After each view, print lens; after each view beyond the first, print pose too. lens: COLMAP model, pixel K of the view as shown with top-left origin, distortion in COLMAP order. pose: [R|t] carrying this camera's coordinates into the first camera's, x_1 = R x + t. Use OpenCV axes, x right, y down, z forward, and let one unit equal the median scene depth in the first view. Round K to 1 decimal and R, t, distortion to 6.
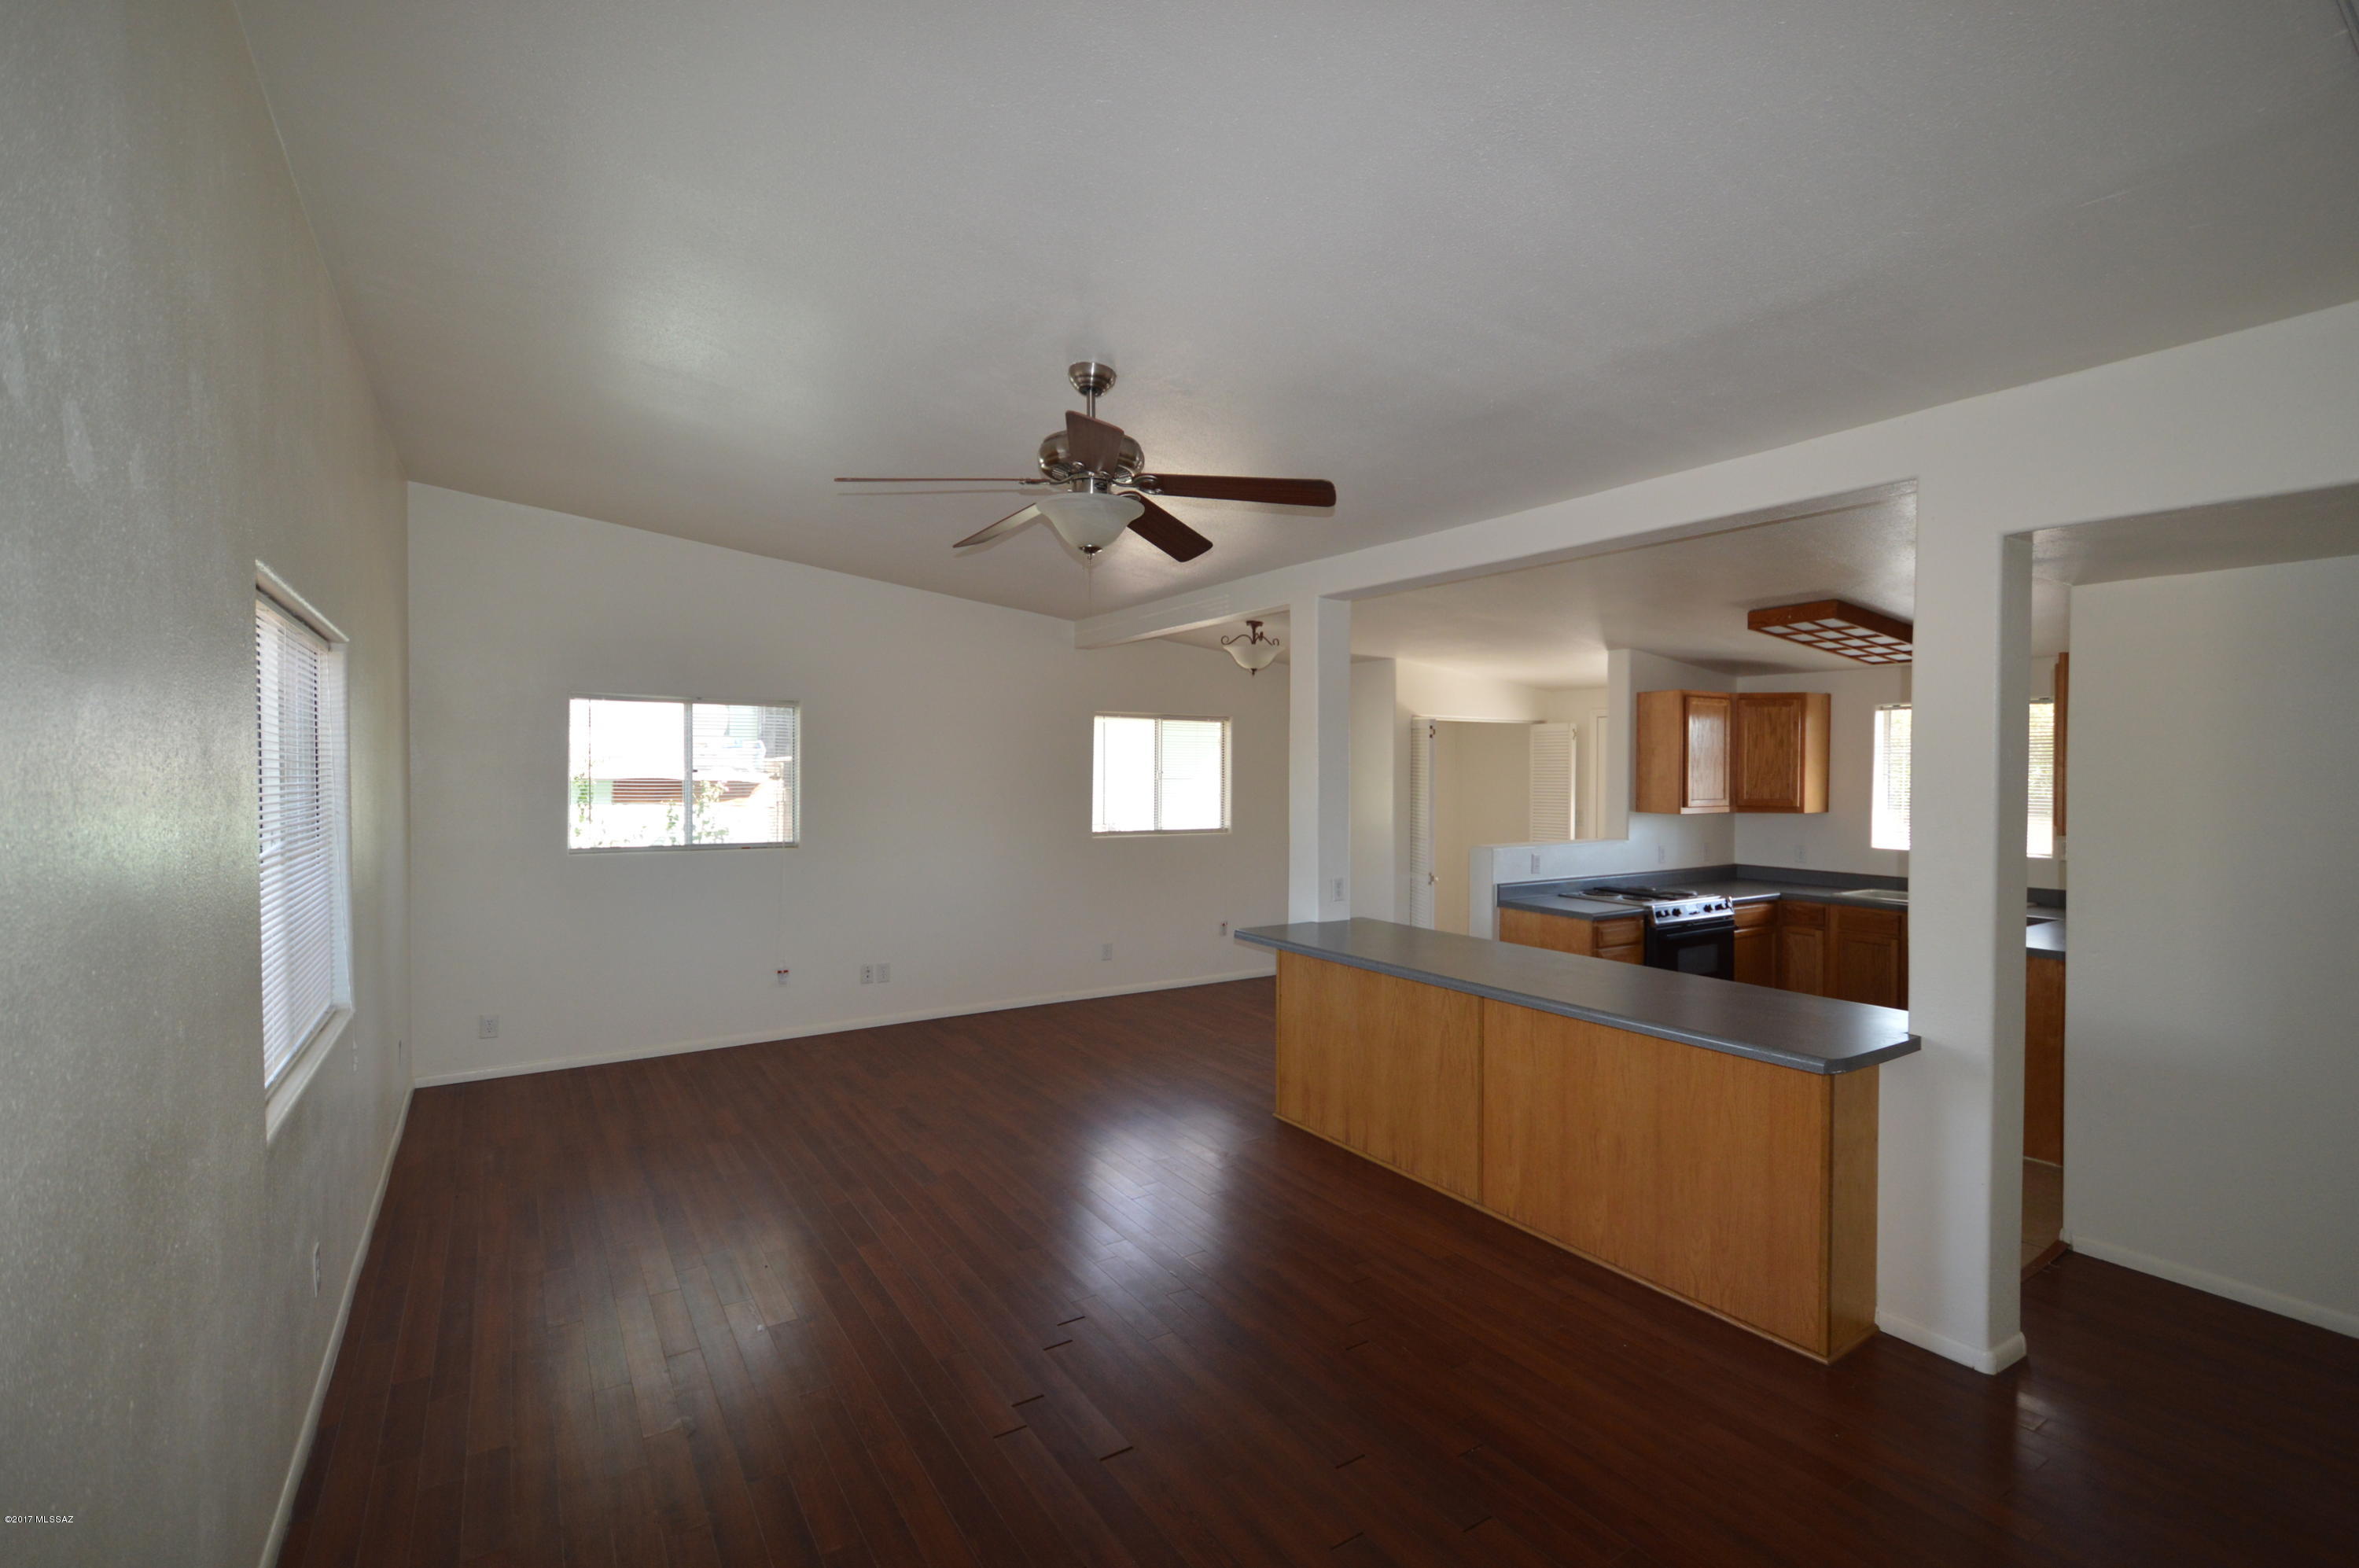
lens RADIAL K [[1056.9, 0, 1174.0], [0, 1056.9, 785.3], [0, 0, 1]] dist [0.000718, 0.000222]
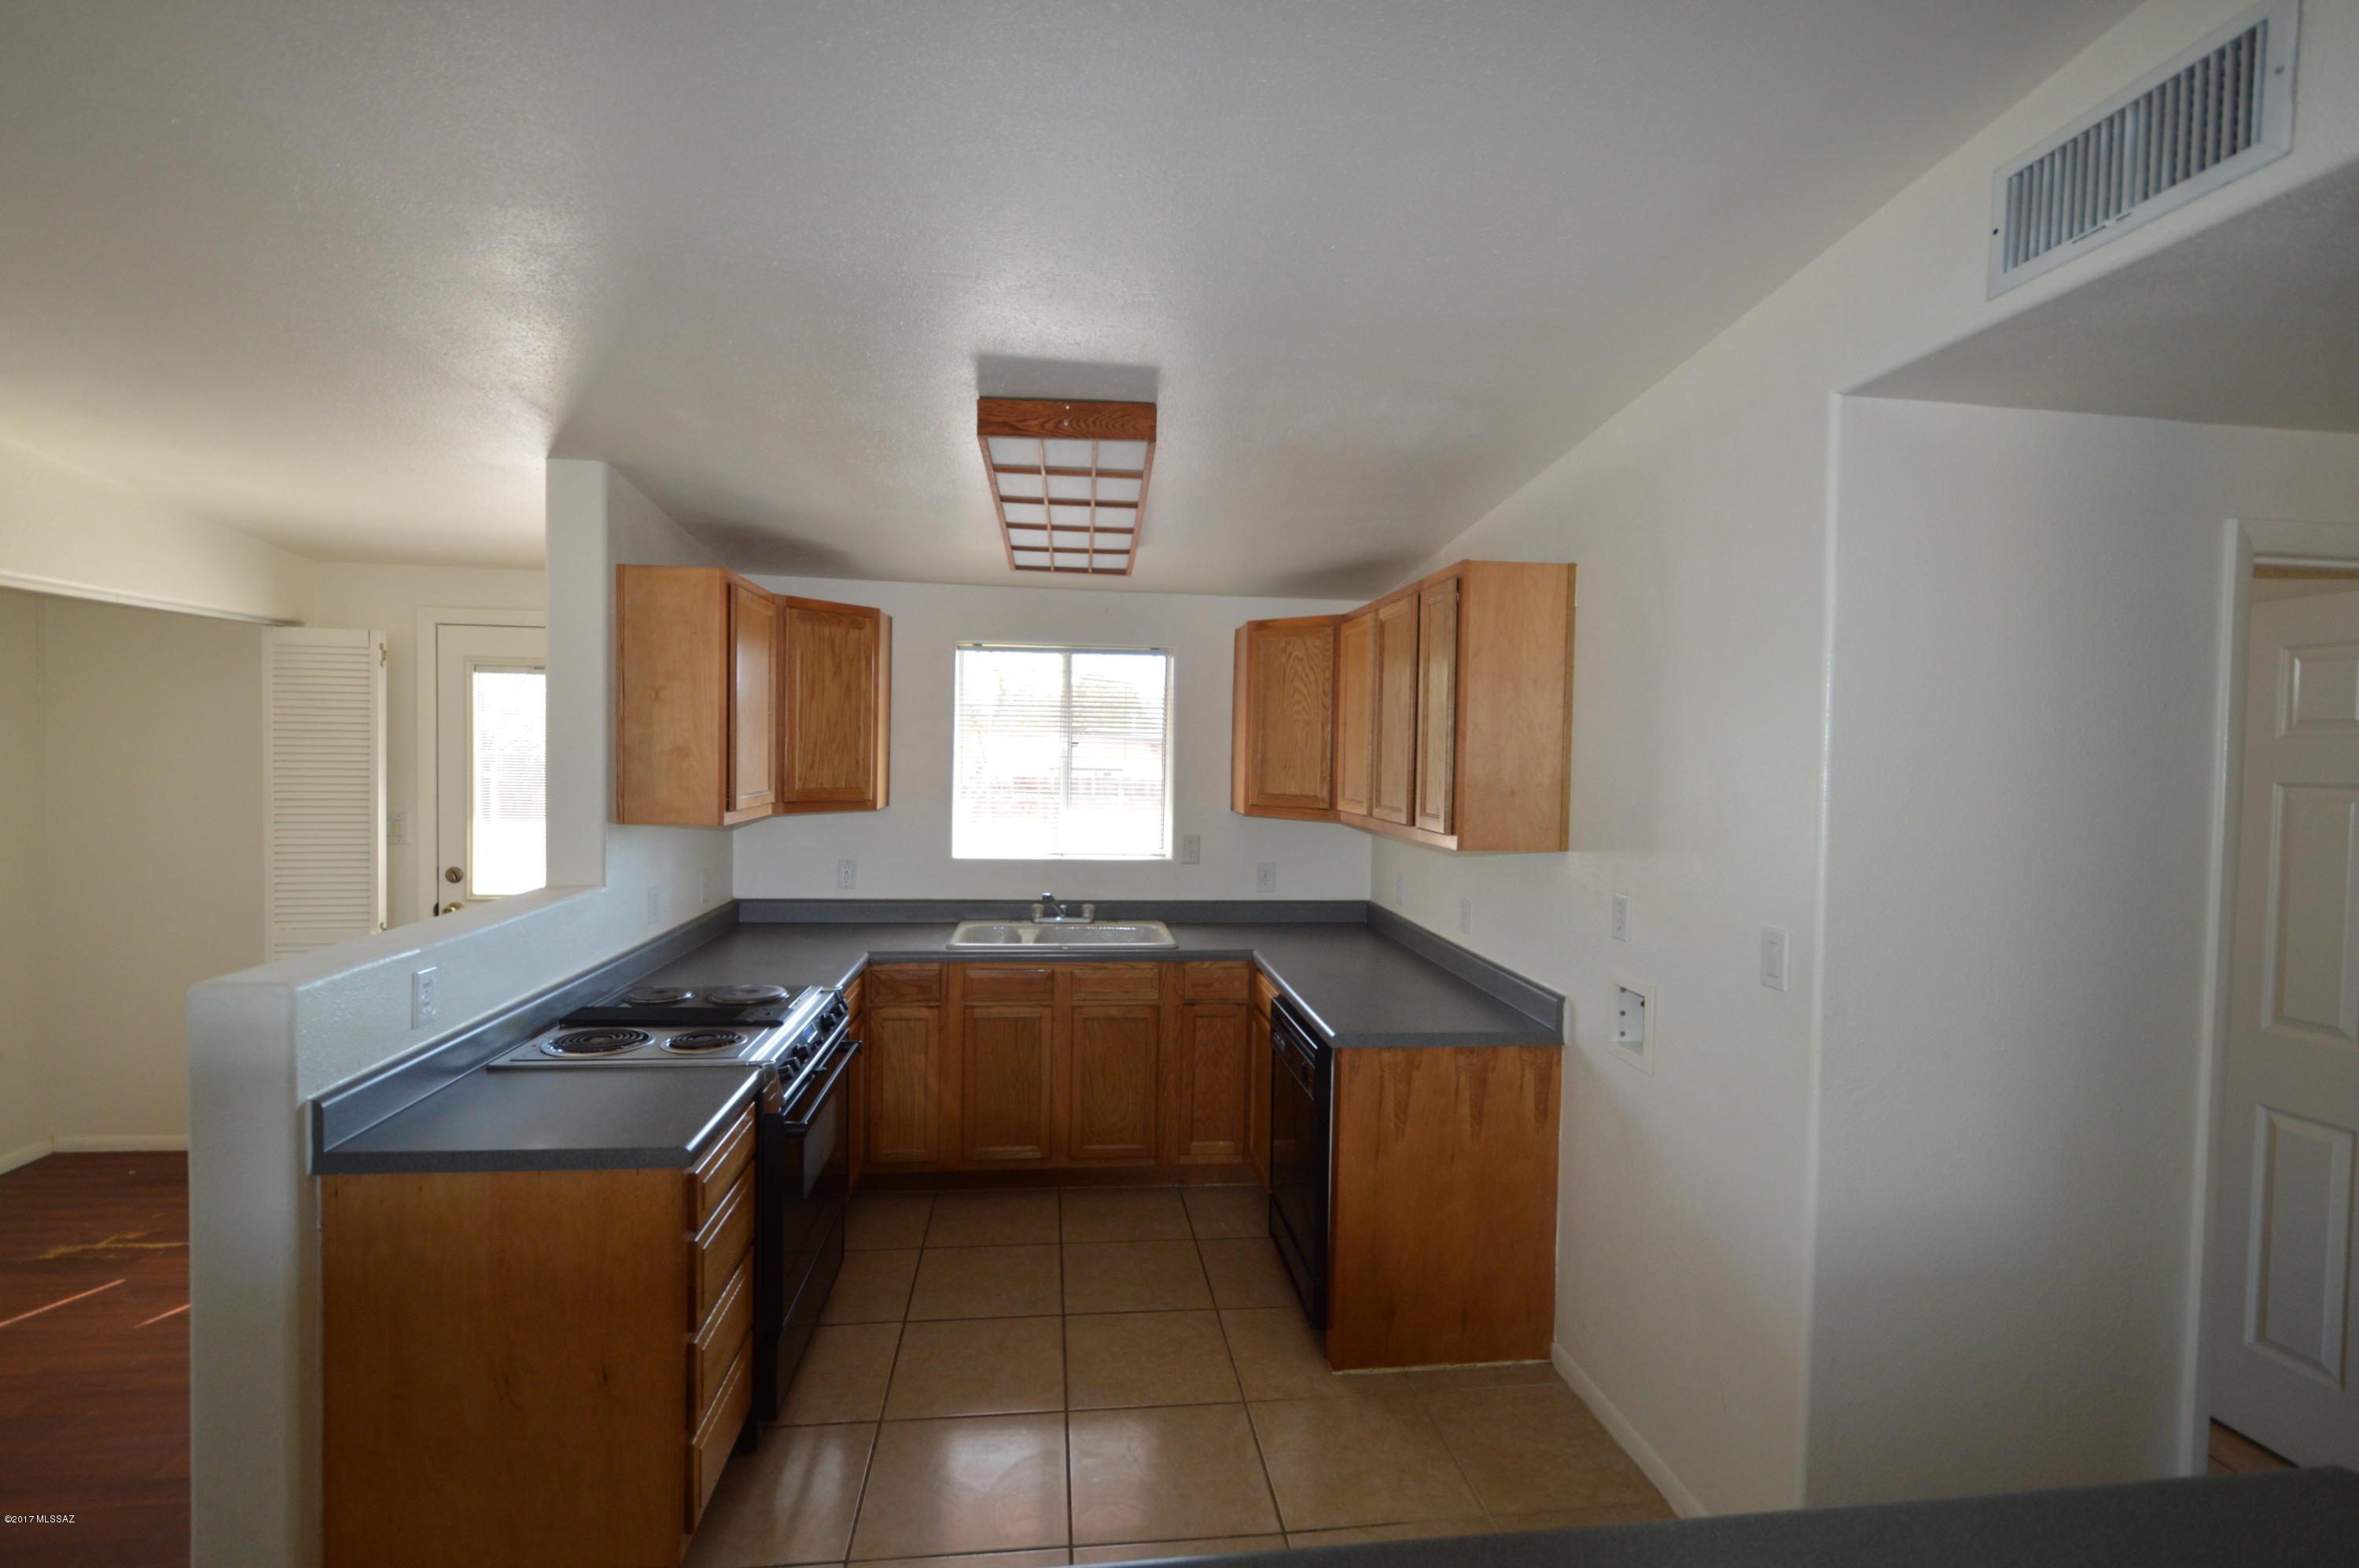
lens RADIAL K [[1056.9, 0, 1170.5], [0, 1056.9, 783.8], [0, 0, 1]] dist [0.000718, 0.000222]
pose [[0.439655, -0.022207, 0.897892, 0.130202], [-0.006688, 0.999586, 0.027997, -0.006804], [-0.898142, -0.018314, 0.439325, 0.583383]]
